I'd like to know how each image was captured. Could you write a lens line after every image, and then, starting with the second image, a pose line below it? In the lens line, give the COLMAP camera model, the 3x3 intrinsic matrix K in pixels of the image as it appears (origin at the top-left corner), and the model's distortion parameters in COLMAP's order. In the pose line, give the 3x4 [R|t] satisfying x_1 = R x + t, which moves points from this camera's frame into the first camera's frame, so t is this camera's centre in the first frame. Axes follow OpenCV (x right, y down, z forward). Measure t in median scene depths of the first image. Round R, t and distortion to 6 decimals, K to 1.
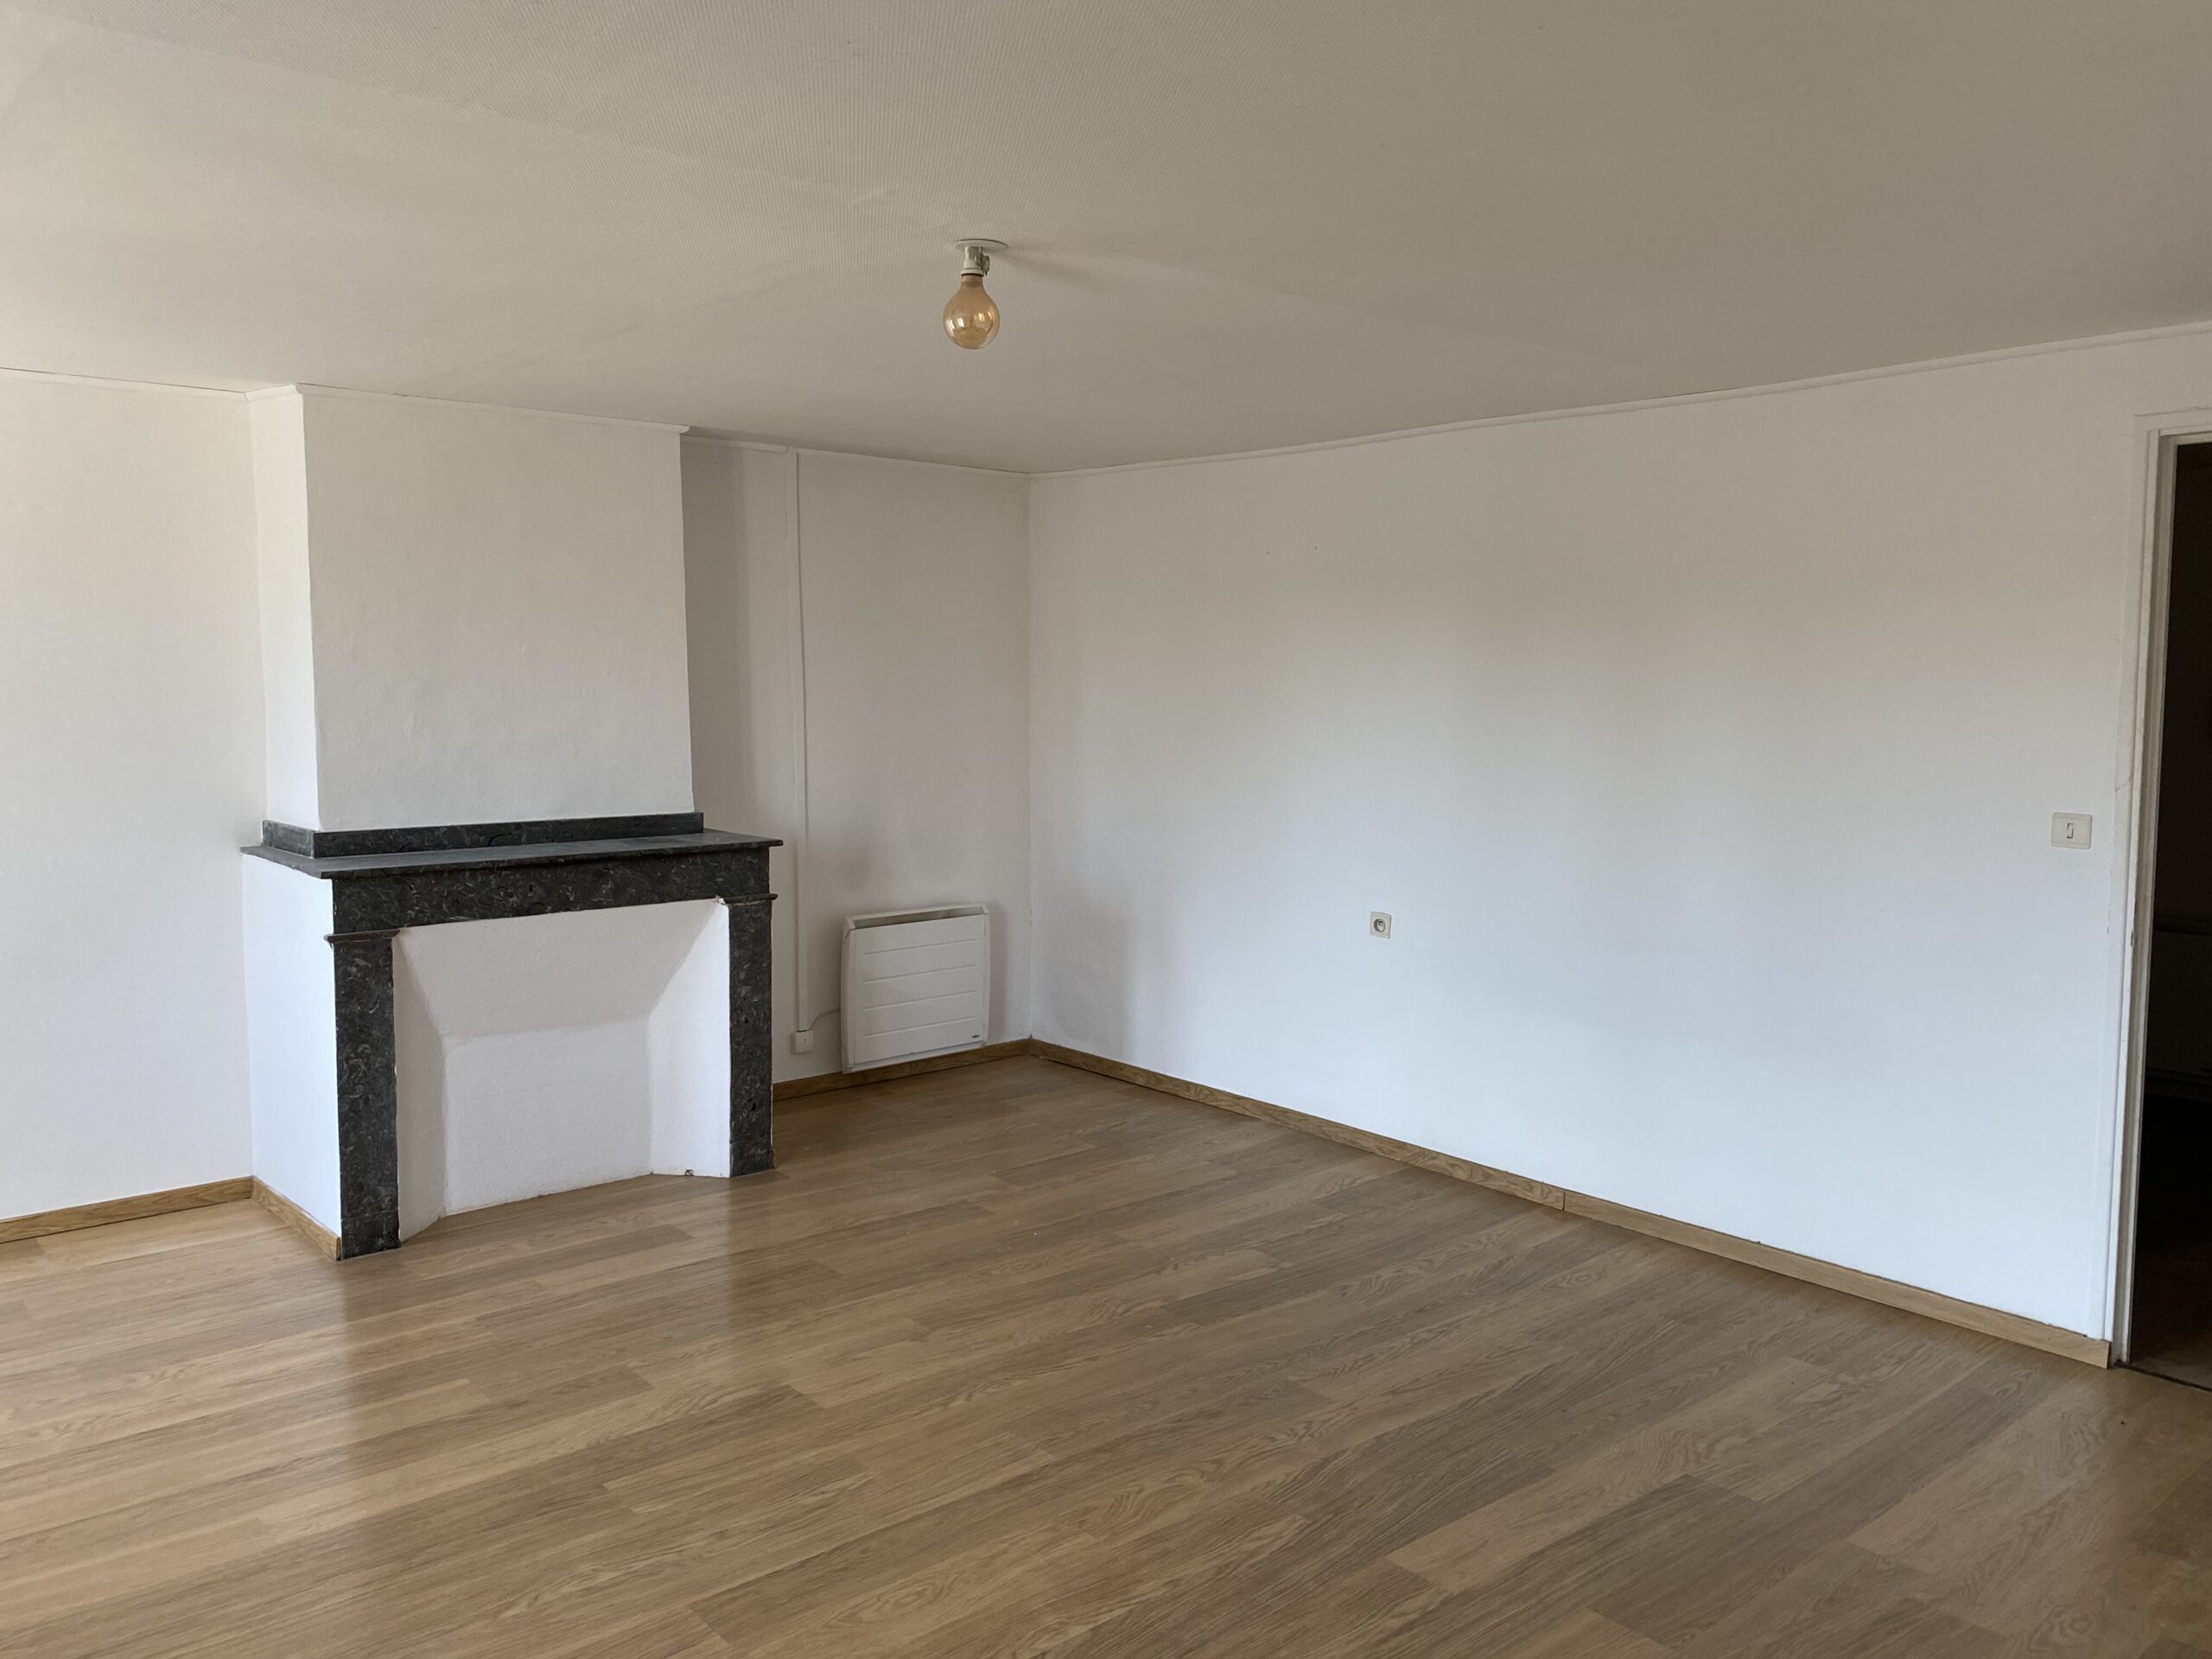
lens RADIAL K [[1702.5, 0, 1107.3], [0, 1702.5, 823.9], [0, 0, 1]] dist [0.032576, -0.002502]
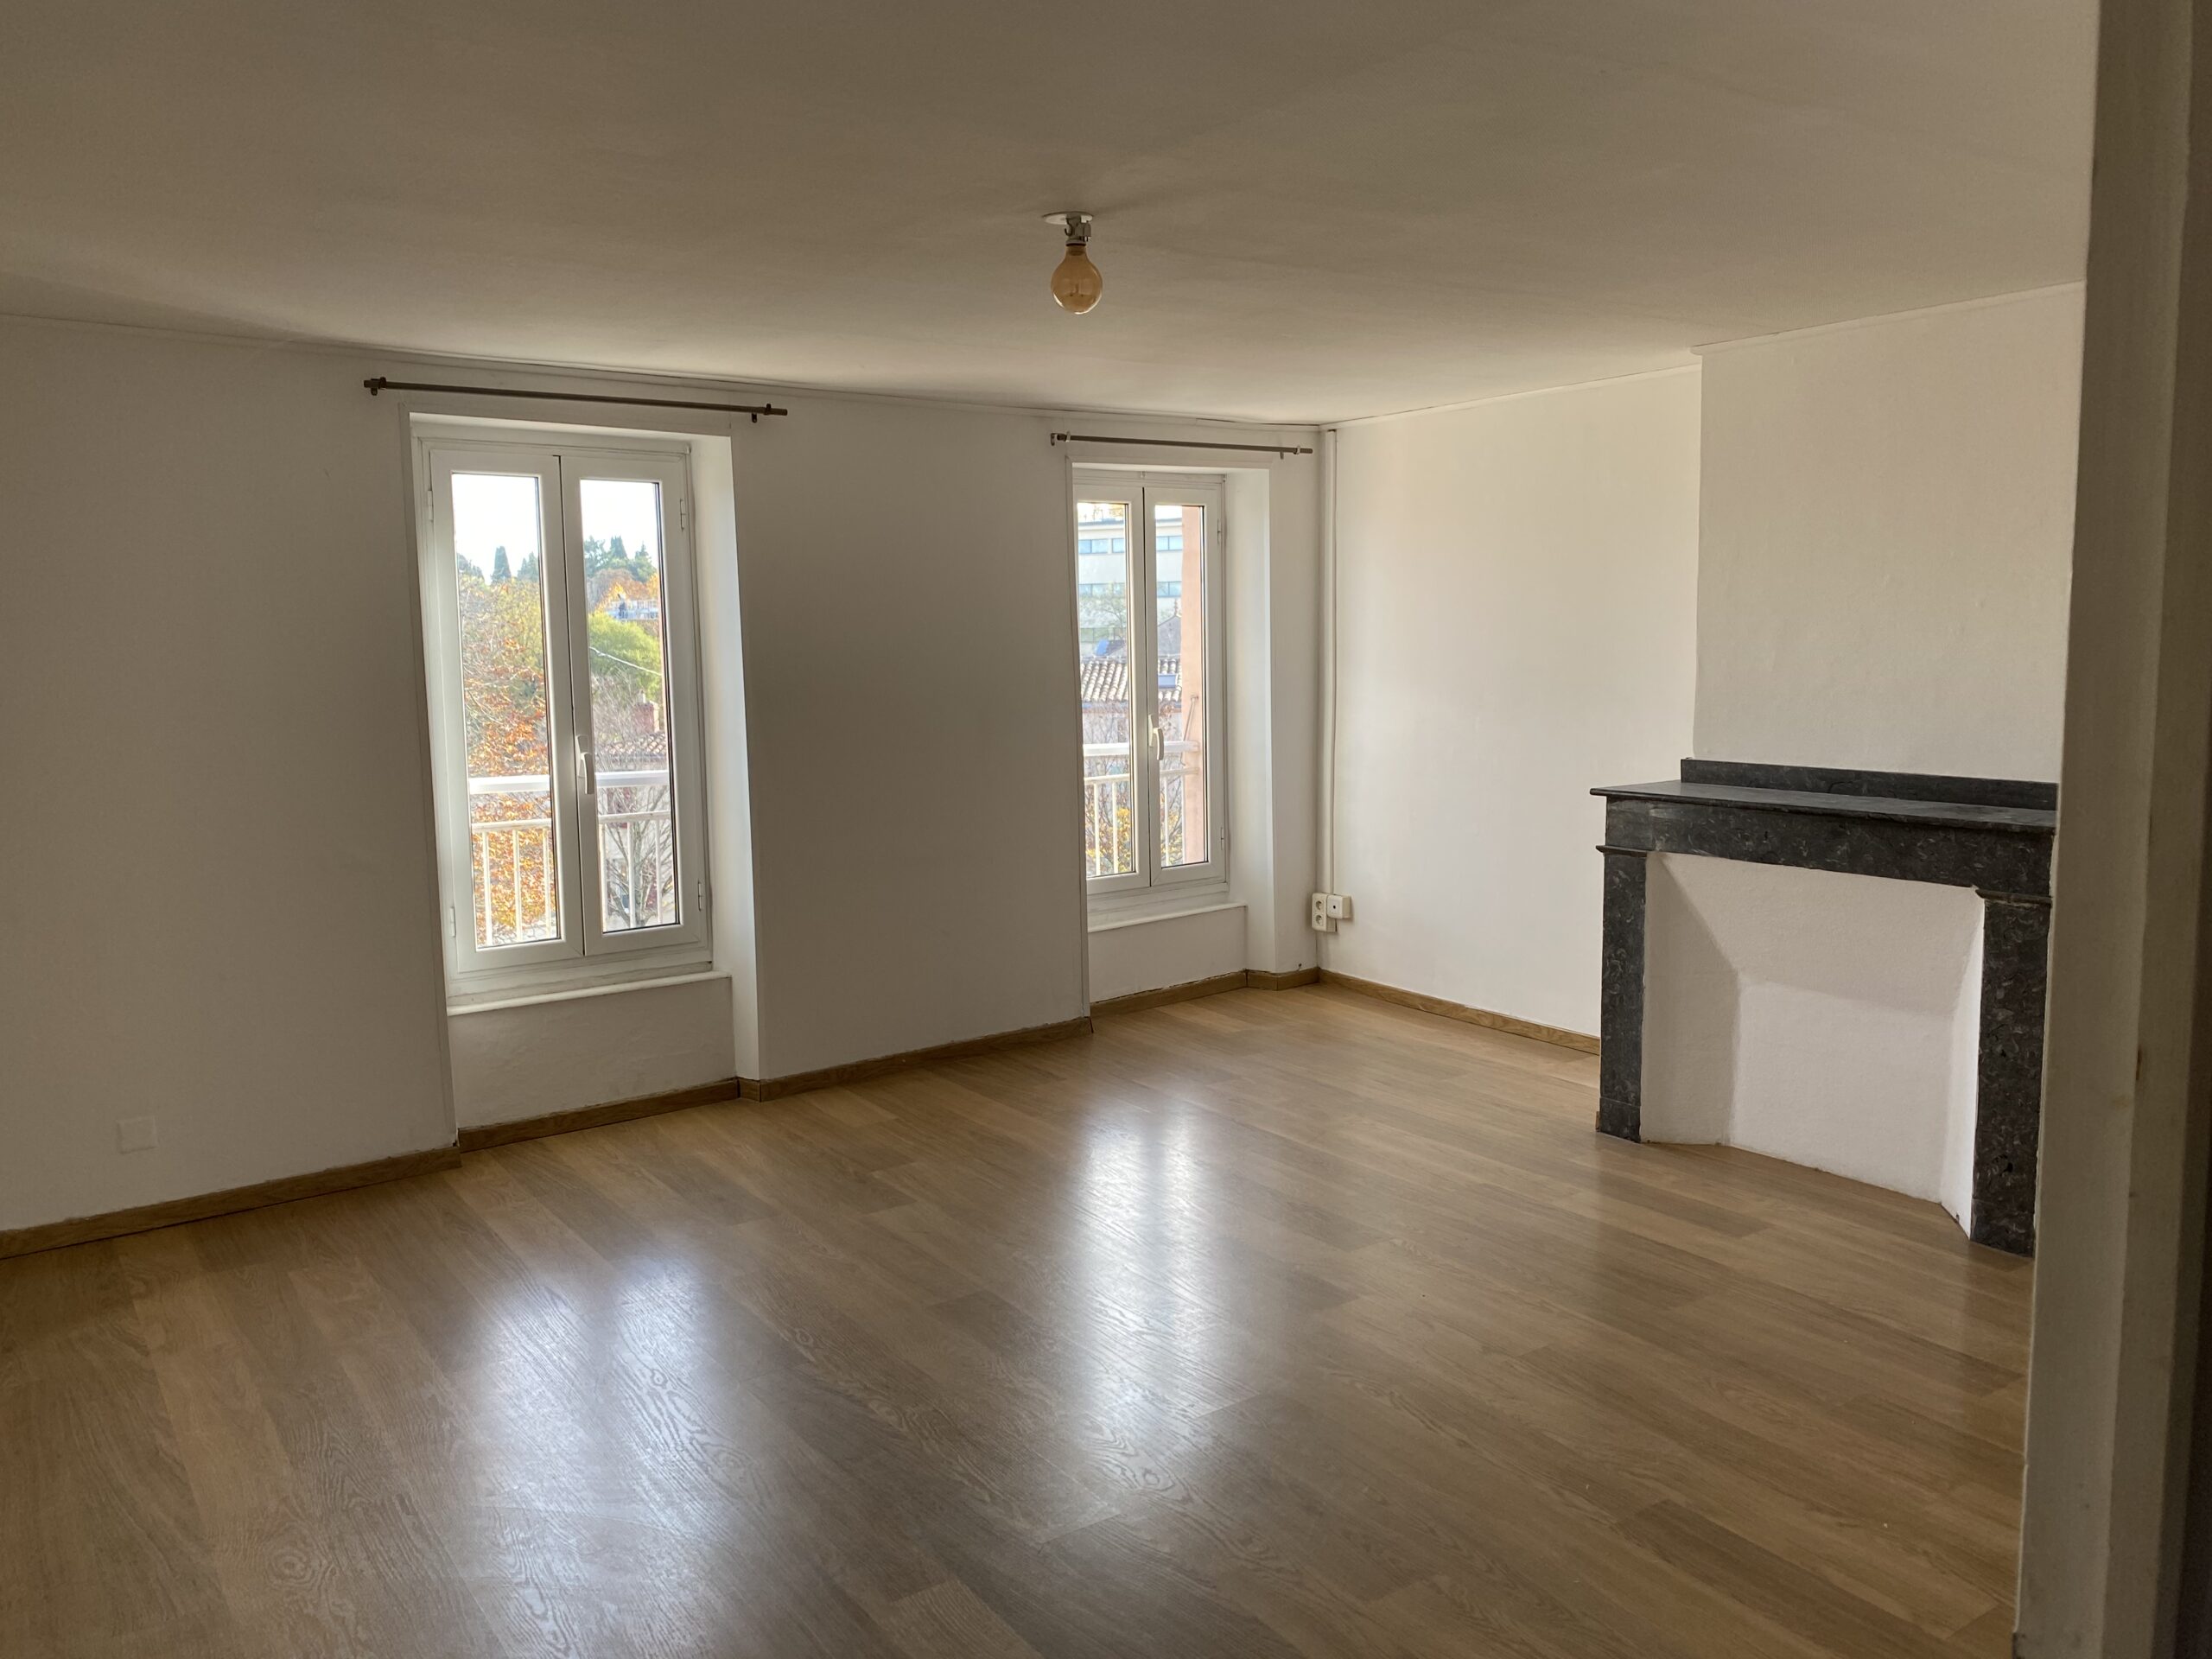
lens RADIAL K [[1702.5, 0, 1096.1], [0, 1702.5, 824.7], [0, 0, 1]] dist [0.032576, -0.002502]
pose [[-0.109255, 0.112016, -0.987682, 0.661375], [-0.073856, 0.989969, 0.120445, -0.056797], [0.991266, 0.086106, -0.099886, 0.737475]]
